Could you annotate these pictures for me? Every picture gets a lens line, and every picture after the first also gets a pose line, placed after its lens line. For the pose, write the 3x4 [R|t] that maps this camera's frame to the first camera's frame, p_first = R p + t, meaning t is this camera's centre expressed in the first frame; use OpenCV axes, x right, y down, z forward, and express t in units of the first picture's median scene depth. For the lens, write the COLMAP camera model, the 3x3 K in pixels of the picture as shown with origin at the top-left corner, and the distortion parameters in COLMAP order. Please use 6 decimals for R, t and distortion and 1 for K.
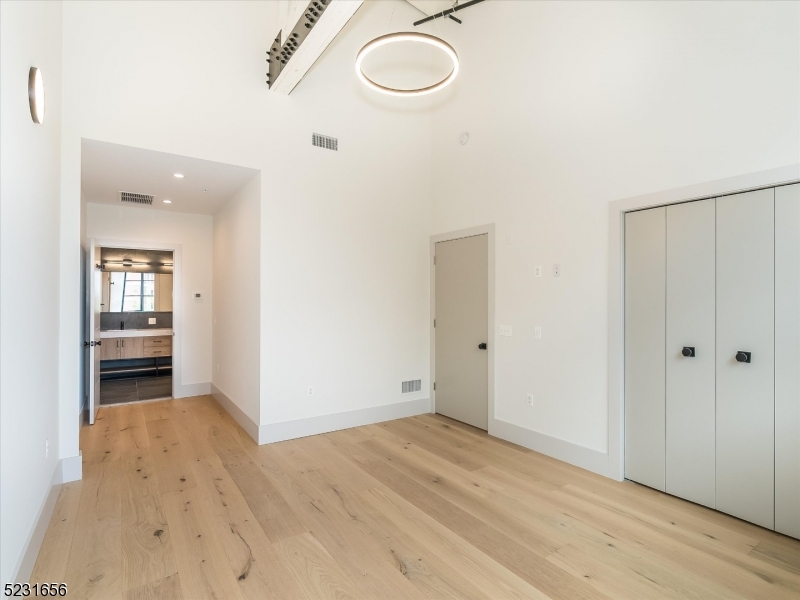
lens RADIAL K [[415.3, 0, 403.1], [0, 415.3, 303.8], [0, 0, 1]] dist [-0.001599, -0.000346]
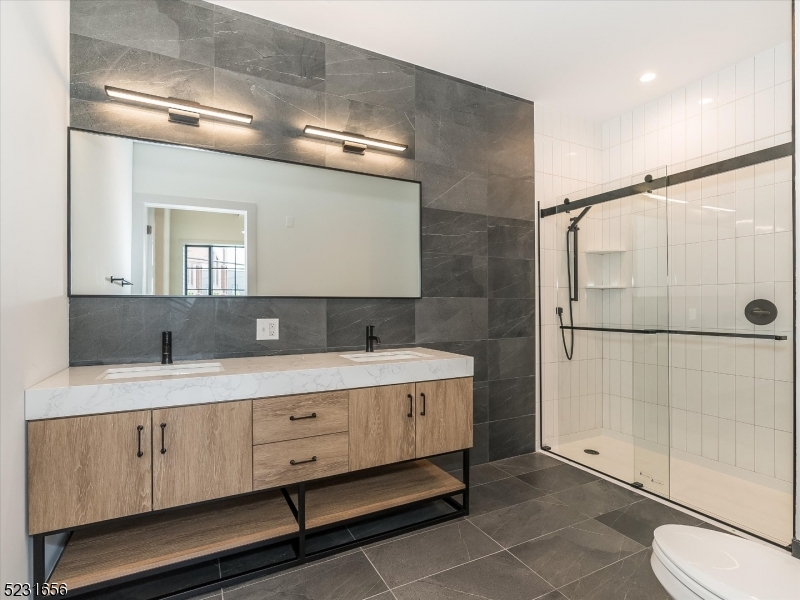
lens RADIAL K [[415.3, 0, 403.1], [0, 415.3, 303.8], [0, 0, 1]] dist [-0.001599, -0.000346]
pose [[0.993093, -0.010029, -0.116903, -0.480309], [0.009761, 0.999948, -0.002860, 0.026450], [0.116925, 0.001699, 0.993139, 0.730295]]
